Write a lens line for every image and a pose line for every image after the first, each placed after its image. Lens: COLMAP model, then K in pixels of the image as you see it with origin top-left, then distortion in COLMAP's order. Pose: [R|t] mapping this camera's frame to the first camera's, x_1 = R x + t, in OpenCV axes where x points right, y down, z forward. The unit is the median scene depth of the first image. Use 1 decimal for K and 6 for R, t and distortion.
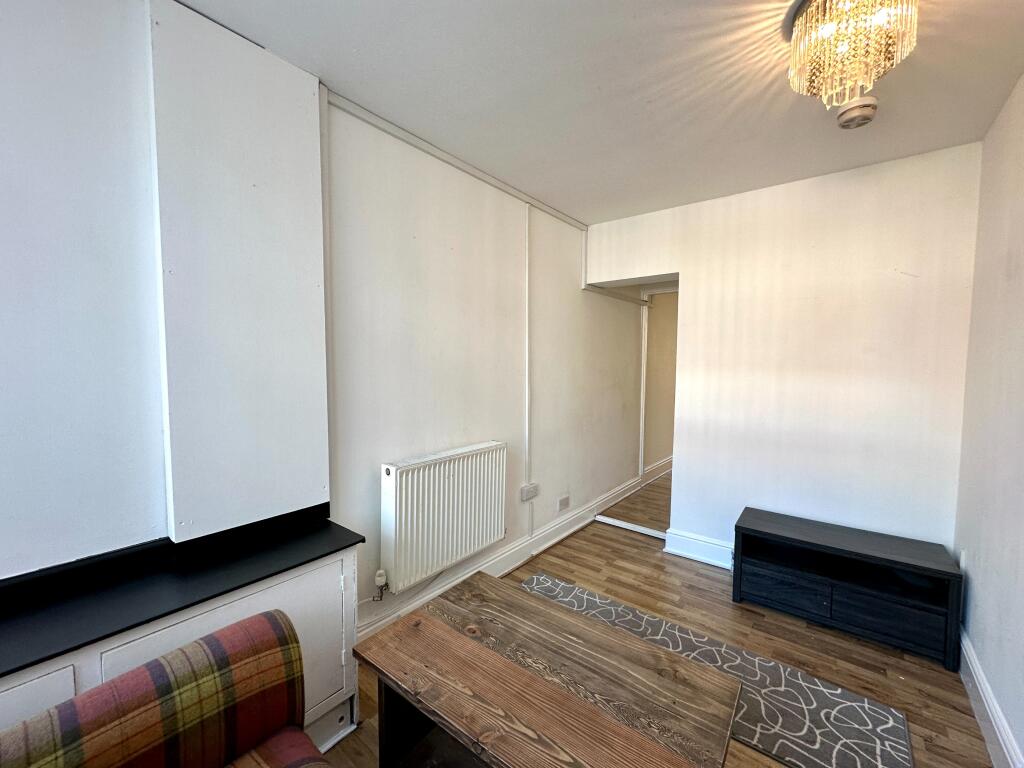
lens RADIAL K [[412.6, 0, 512.0], [0, 412.6, 384.0], [0, 0, 1]] dist [0.003422, 0.000540]
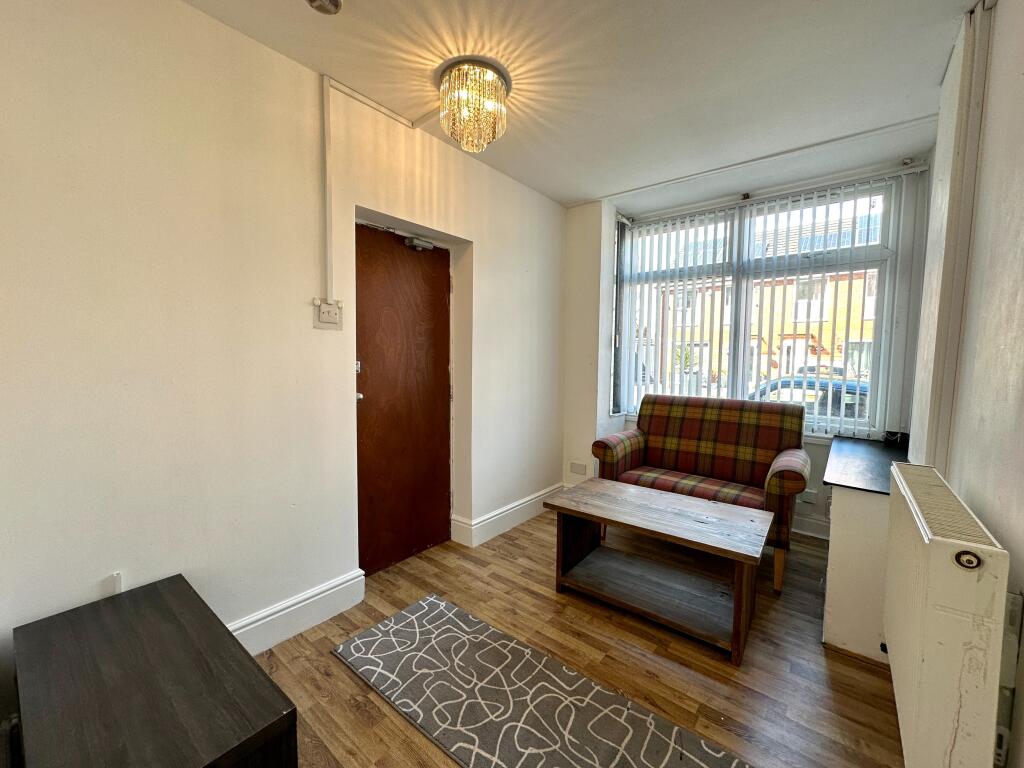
lens RADIAL K [[412.6, 0, 512.0], [0, 412.6, 384.0], [0, 0, 1]] dist [0.003422, 0.000540]
pose [[-0.999759, -0.021183, 0.005810, 0.505843], [-0.020365, 0.993028, 0.116110, -0.013058], [-0.008229, 0.115963, -0.993219, 2.019770]]
